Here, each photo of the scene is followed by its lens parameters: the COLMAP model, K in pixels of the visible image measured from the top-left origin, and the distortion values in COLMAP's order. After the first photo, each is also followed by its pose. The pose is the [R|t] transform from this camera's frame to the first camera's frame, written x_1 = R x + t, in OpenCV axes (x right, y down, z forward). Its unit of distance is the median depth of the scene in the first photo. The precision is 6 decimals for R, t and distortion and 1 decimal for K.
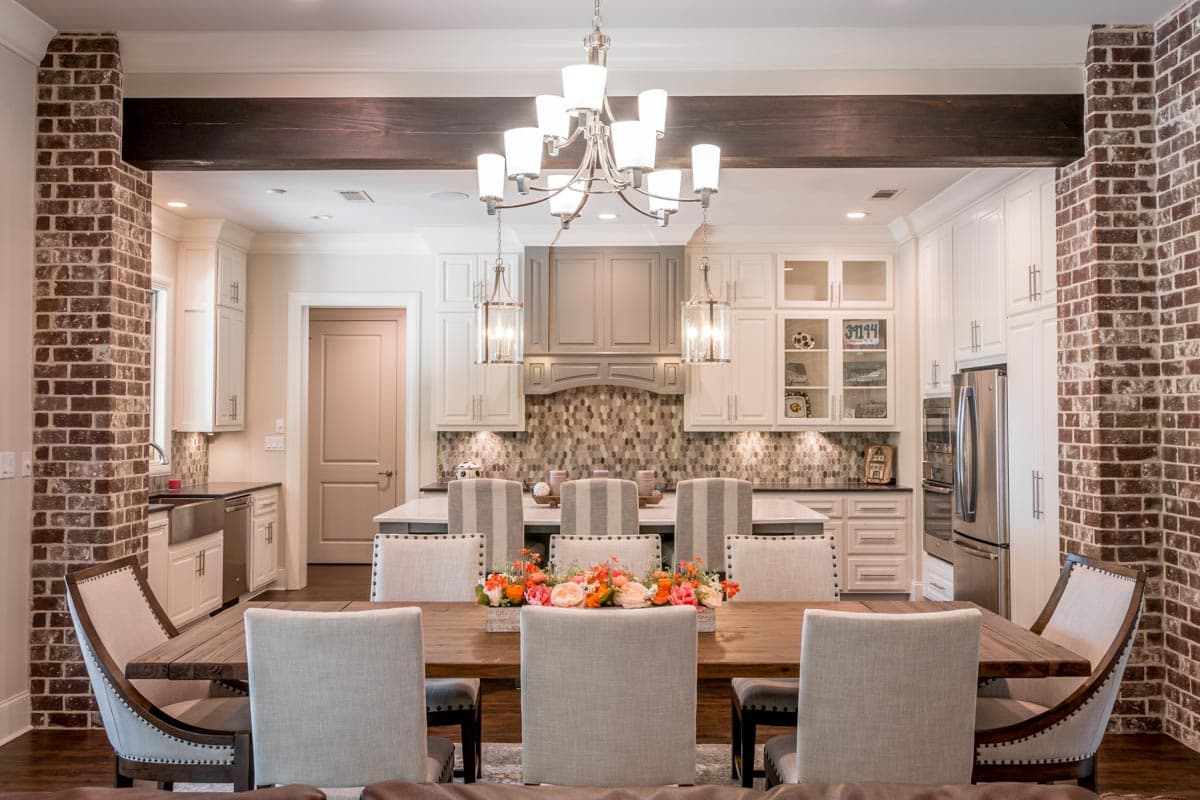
lens RADIAL K [[1054.8, 0, 599.1], [0, 1054.8, 383.7], [0, 0, 1]] dist [-0.006885, 0.001275]
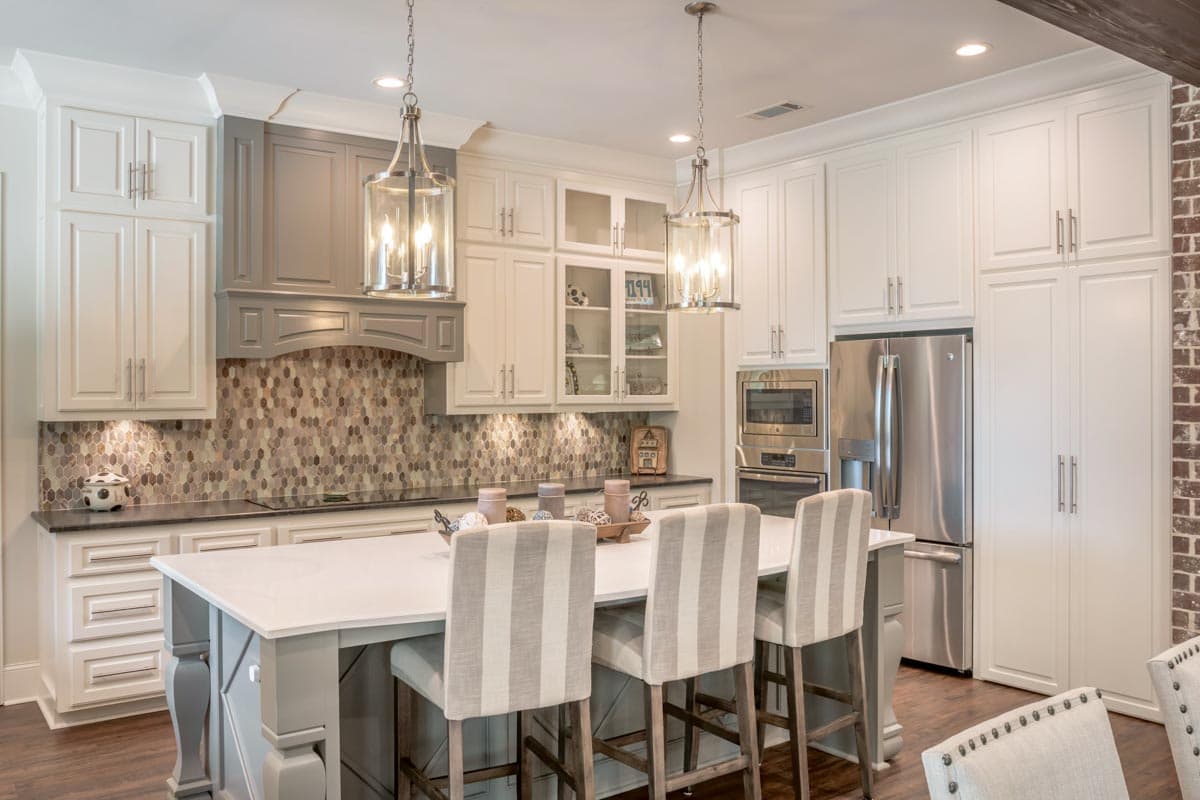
lens RADIAL K [[992.2, 0, 597.3], [0, 992.2, 394.2], [0, 0, 1]] dist [-0.089459, 0.085352]
pose [[0.795986, -0.004507, 0.605299, -0.232107], [-0.014088, 0.999563, 0.025969, 0.012550], [-0.605151, -0.029198, 0.795575, 0.401246]]
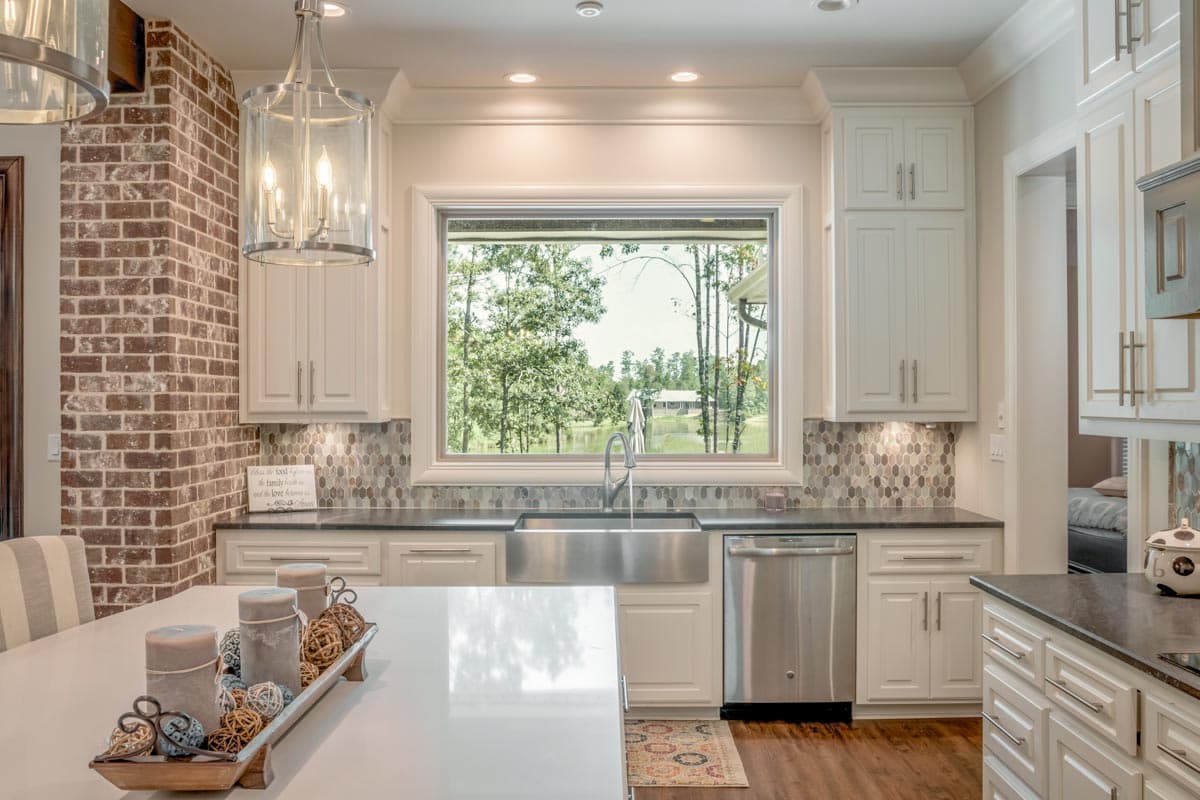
lens RADIAL K [[992.2, 0, 597.3], [0, 992.2, 394.2], [0, 0, 1]] dist [-0.089459, 0.085352]
pose [[0.001445, -0.003217, -0.999994, 0.185372], [0.032203, 0.999476, -0.003169, 0.025174], [0.999480, -0.032199, 0.001547, 0.803257]]
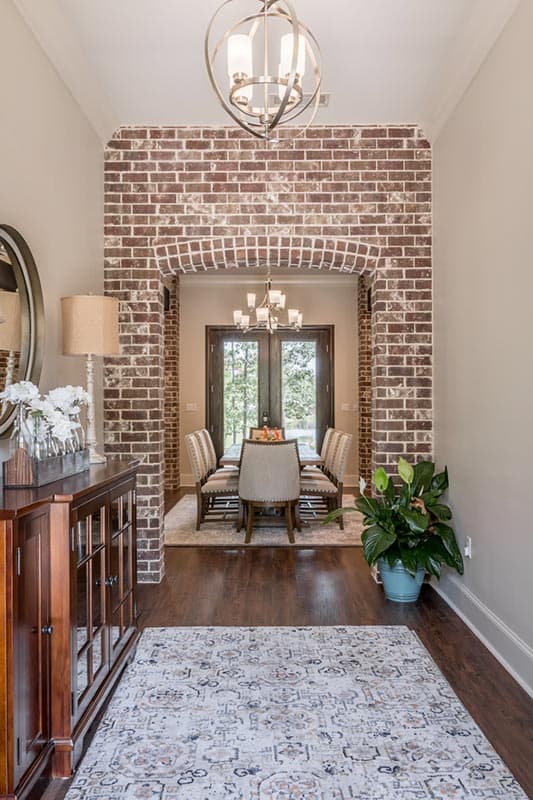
lens RADIAL K [[661.5, 0, 266.5], [0, 661.5, 400.0], [0, 0, 1]] dist [-0.089459, 0.085352]
pose [[0.004565, -0.007646, -0.999960, 0.860987], [0.030702, 0.999500, -0.007503, 0.032851], [0.999518, -0.030667, 0.004797, 0.390394]]
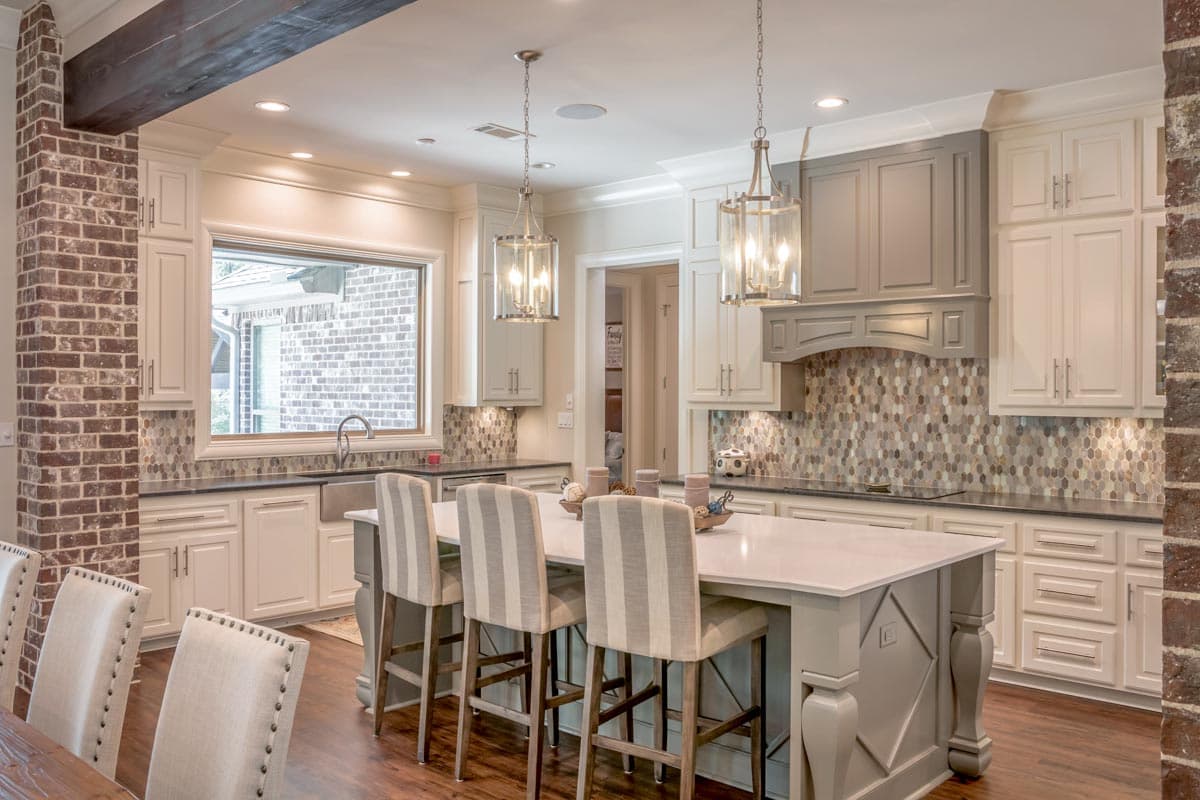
lens RADIAL K [[992.2, 0, 597.3], [0, 992.2, 394.2], [0, 0, 1]] dist [-0.089459, 0.085352]
pose [[0.742509, 0.004472, -0.669821, 0.297946], [0.017367, 0.999513, 0.025924, 0.011982], [0.669611, -0.030881, 0.742070, 0.375034]]
